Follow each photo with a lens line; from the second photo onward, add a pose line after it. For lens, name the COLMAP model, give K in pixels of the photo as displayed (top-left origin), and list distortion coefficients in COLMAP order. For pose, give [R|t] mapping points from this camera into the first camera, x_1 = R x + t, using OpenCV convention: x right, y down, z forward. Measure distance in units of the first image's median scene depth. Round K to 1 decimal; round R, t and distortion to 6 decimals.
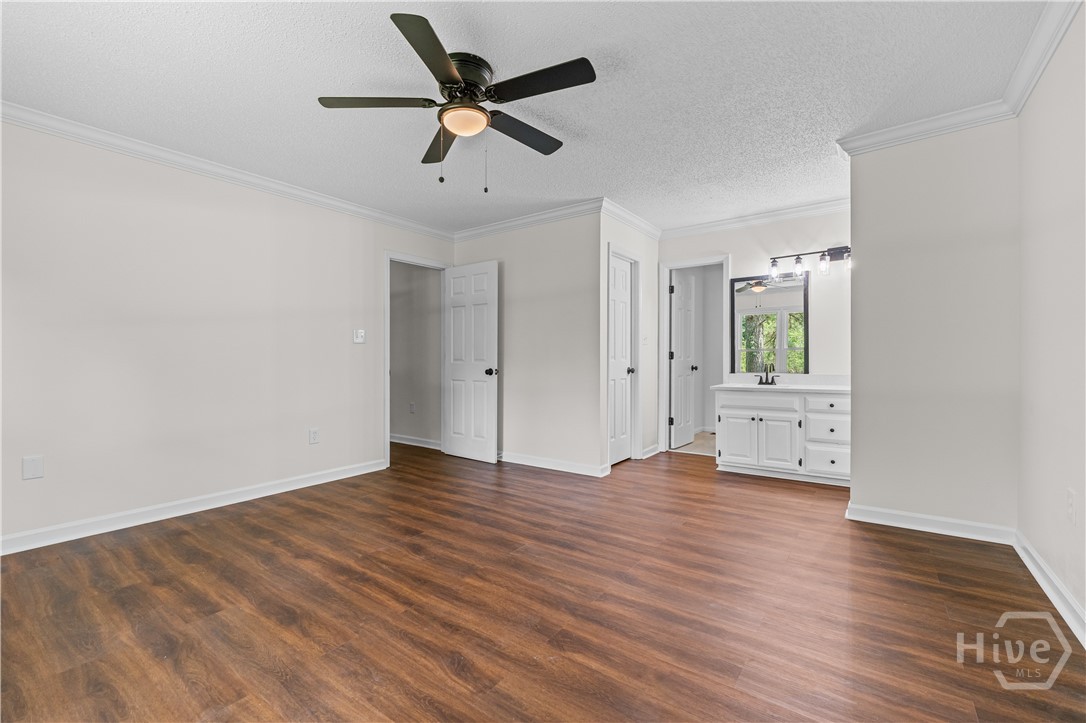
lens RADIAL K [[457.3, 0, 538.8], [0, 457.3, 353.4], [0, 0, 1]] dist [-0.001193, -0.000112]
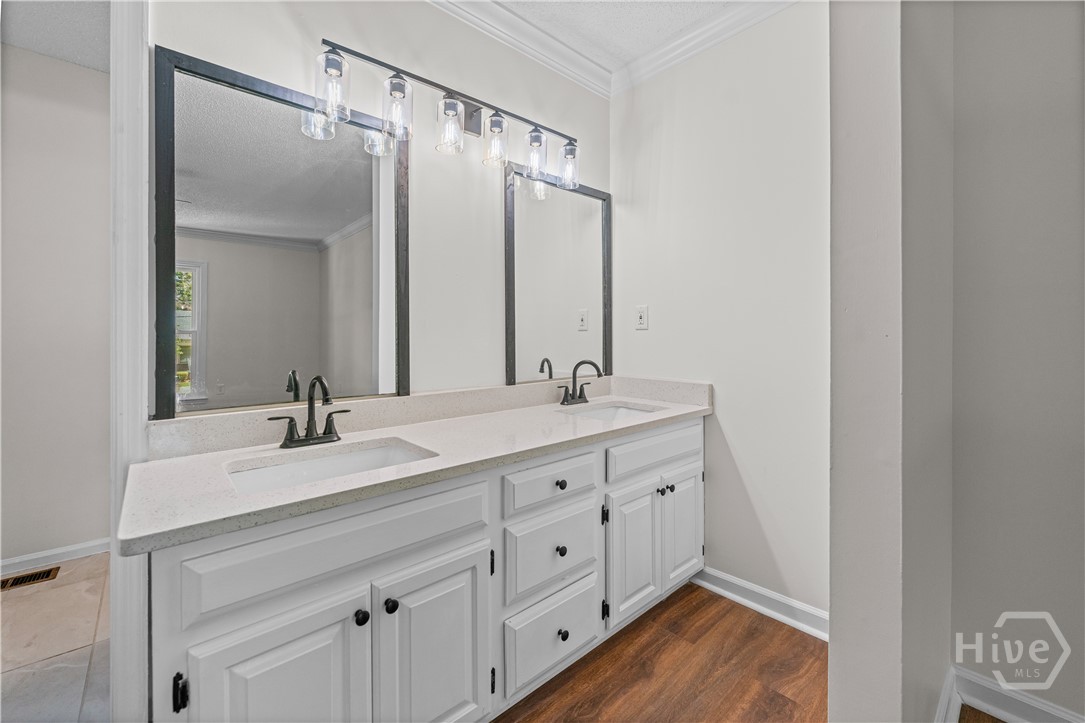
lens RADIAL K [[448.4, 0, 546.5], [0, 448.4, 341.7], [0, 0, 1]] dist [-0.000675, -0.000183]
pose [[0.217448, -0.002629, 0.976068, 0.487853], [-0.002866, 0.999990, 0.003332, -0.002973], [-0.976068, -0.003522, 0.217439, 1.595870]]
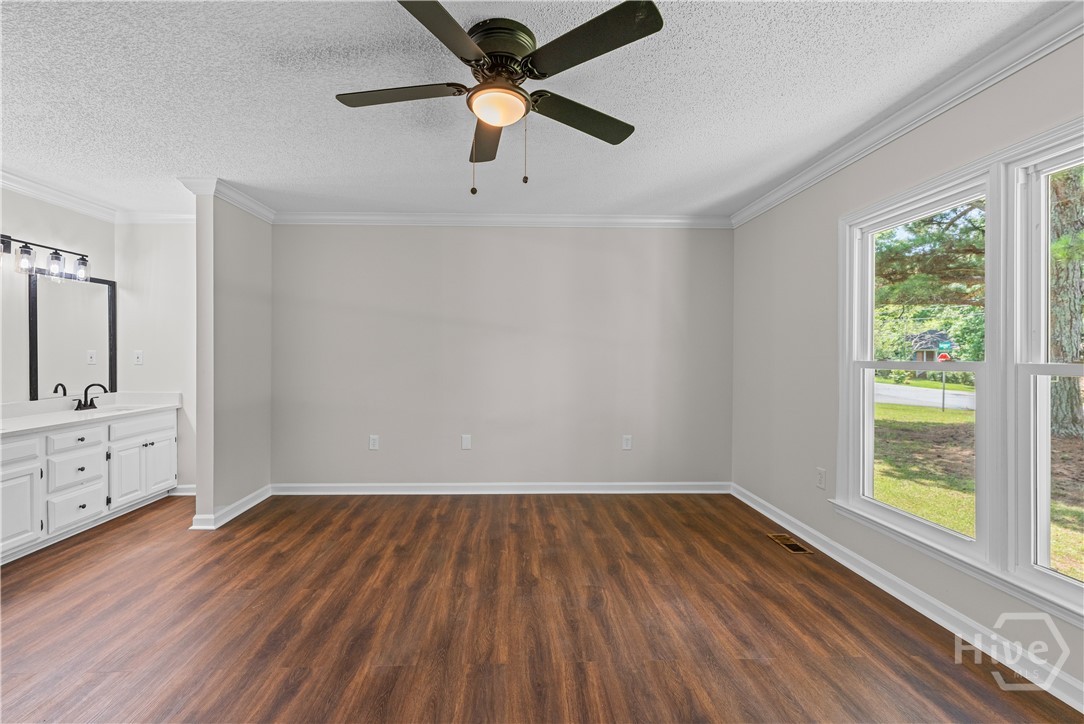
lens RADIAL K [[444.4, 0, 513.2], [0, 444.4, 359.2], [0, 0, 1]] dist [-0.000485, -0.000205]
pose [[-0.589492, -0.004984, 0.807759, -0.812217], [-0.005136, 0.999984, 0.002423, -0.063630], [-0.807758, -0.002720, -0.589508, 1.439779]]
